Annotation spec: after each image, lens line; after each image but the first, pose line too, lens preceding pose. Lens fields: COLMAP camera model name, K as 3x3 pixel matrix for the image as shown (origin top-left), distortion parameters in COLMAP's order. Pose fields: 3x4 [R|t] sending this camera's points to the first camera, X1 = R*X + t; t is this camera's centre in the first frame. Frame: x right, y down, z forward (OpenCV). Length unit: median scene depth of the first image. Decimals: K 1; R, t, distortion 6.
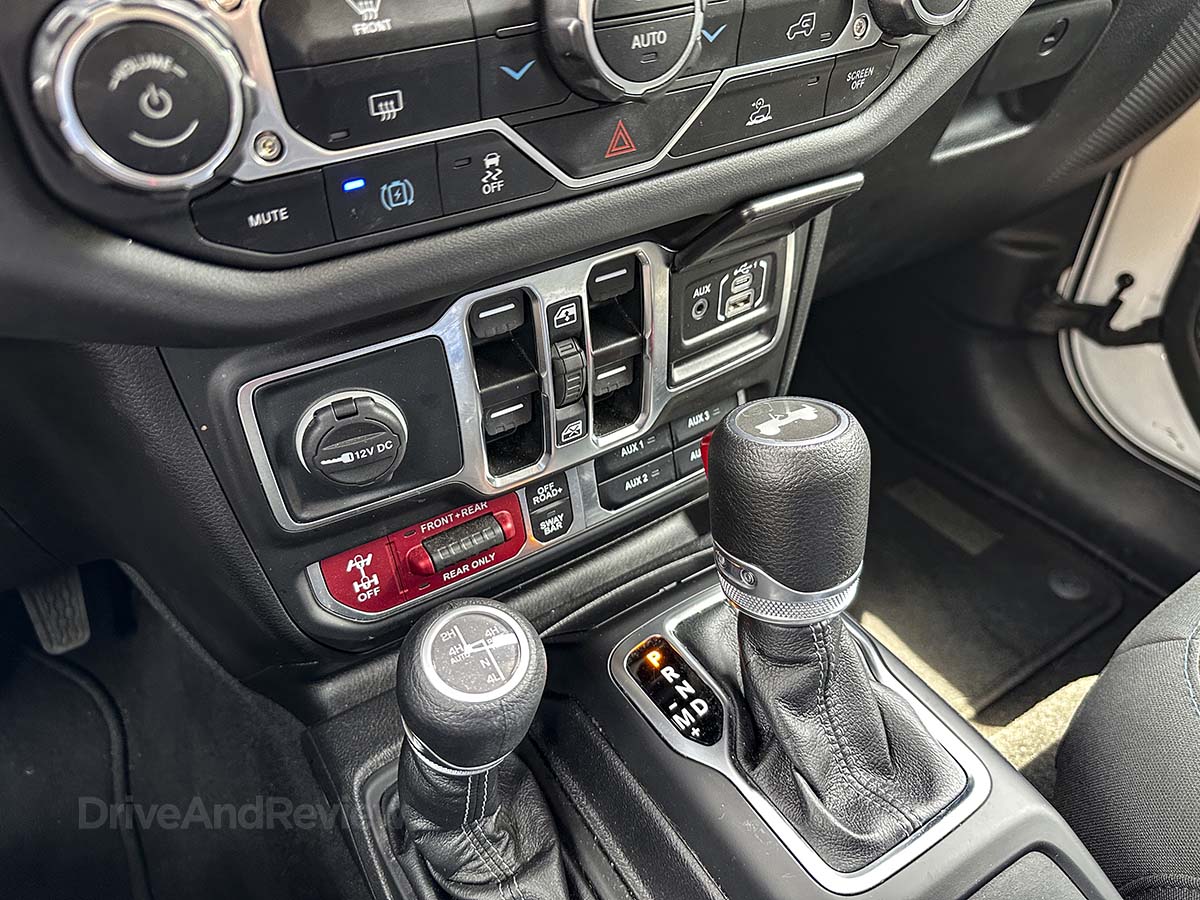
lens RADIAL K [[884.6, 0, 607.4], [0, 884.6, 454.6], [0, 0, 1]] dist [0.122785, -0.364003]
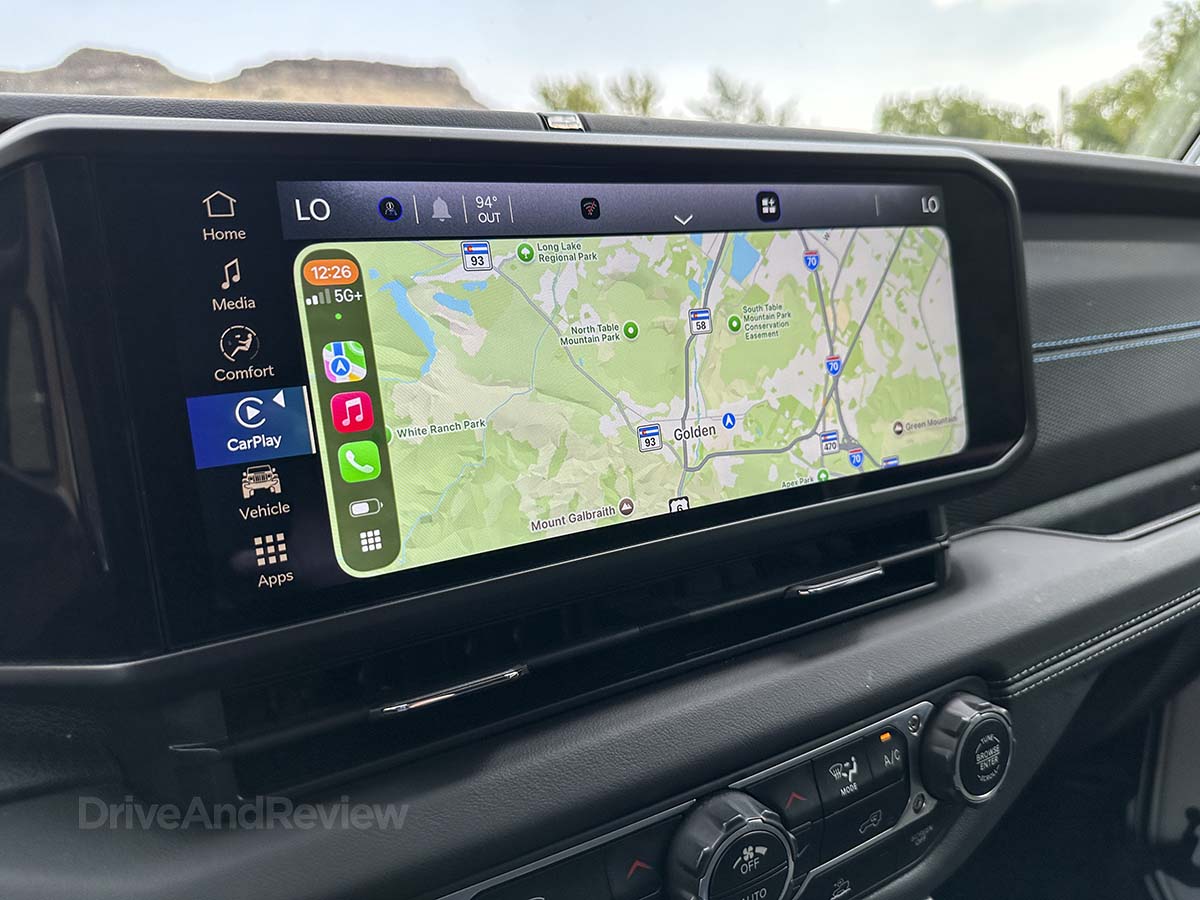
lens RADIAL K [[884.6, 0, 607.4], [0, 884.6, 454.6], [0, 0, 1]] dist [0.122785, -0.364003]
pose [[0.999029, -0.020975, -0.038742, -0.064359], [0.001603, 0.896114, -0.443821, -0.326773], [0.044026, 0.443328, 0.895278, -0.249424]]
